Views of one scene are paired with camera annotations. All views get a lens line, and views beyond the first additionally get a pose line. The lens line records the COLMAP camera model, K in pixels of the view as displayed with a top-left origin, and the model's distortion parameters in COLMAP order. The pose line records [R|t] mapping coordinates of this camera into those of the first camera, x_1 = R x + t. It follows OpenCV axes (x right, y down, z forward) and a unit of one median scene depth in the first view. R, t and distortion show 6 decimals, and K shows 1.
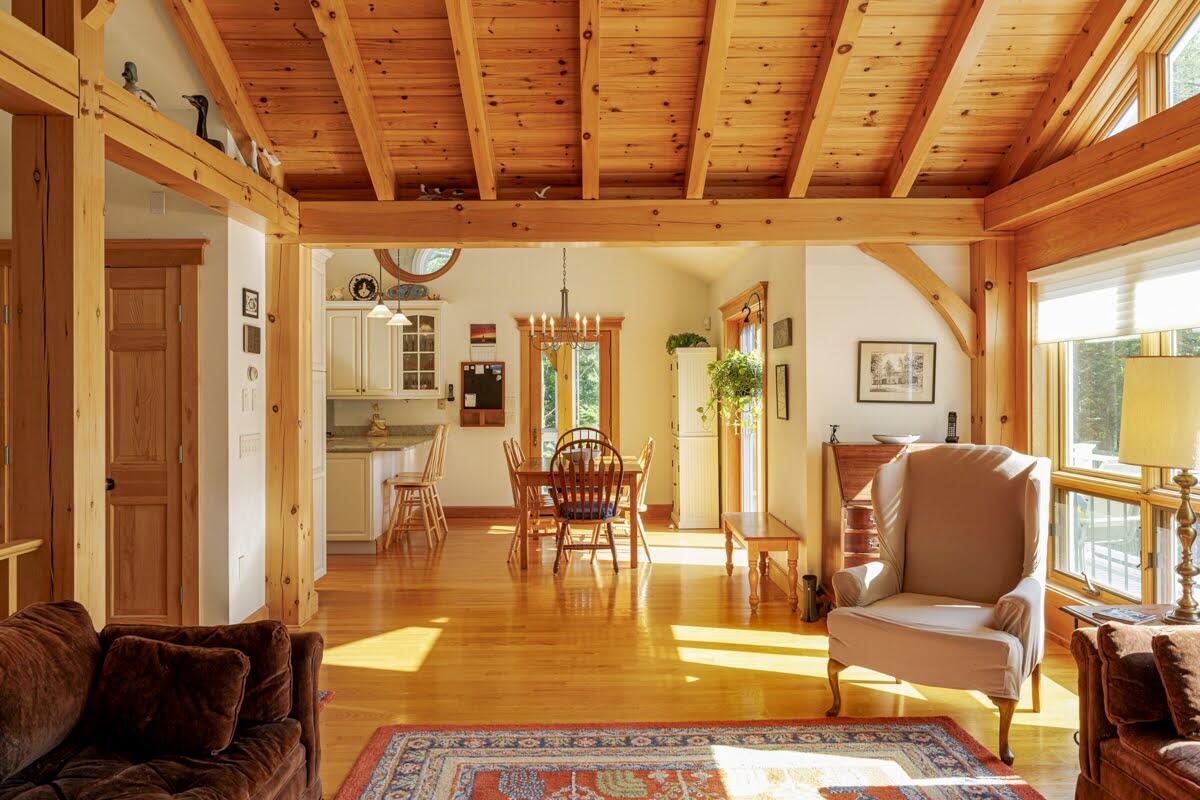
lens RADIAL K [[899.1, 0, 599.8], [0, 899.1, 398.9], [0, 0, 1]] dist [0.003999, 0.000179]
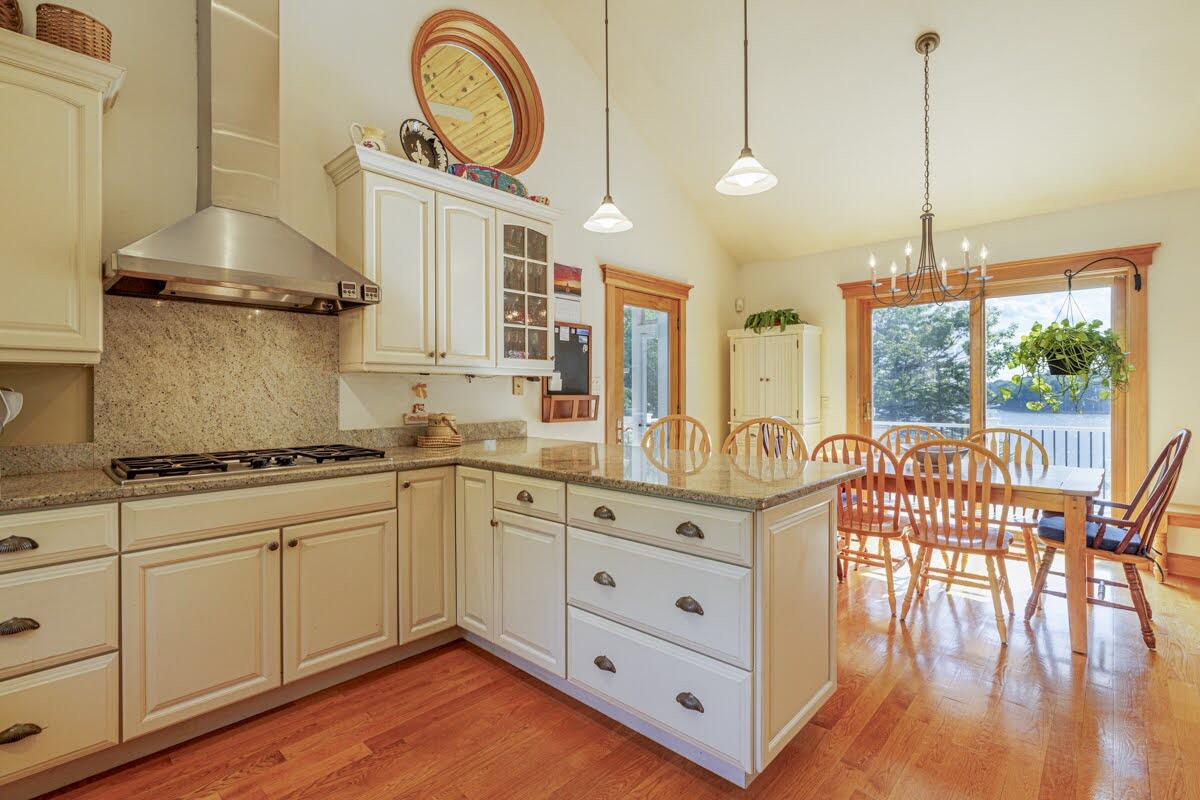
lens RADIAL K [[552.1, 0, 597.2], [0, 552.1, 395.0], [0, 0, 1]] dist [-0.001345, -0.000034]
pose [[0.688425, -0.002789, 0.725302, -0.408731], [0.005984, 0.999980, -0.001834, 0.012522], [-0.725283, 0.005603, 0.688428, 0.706467]]
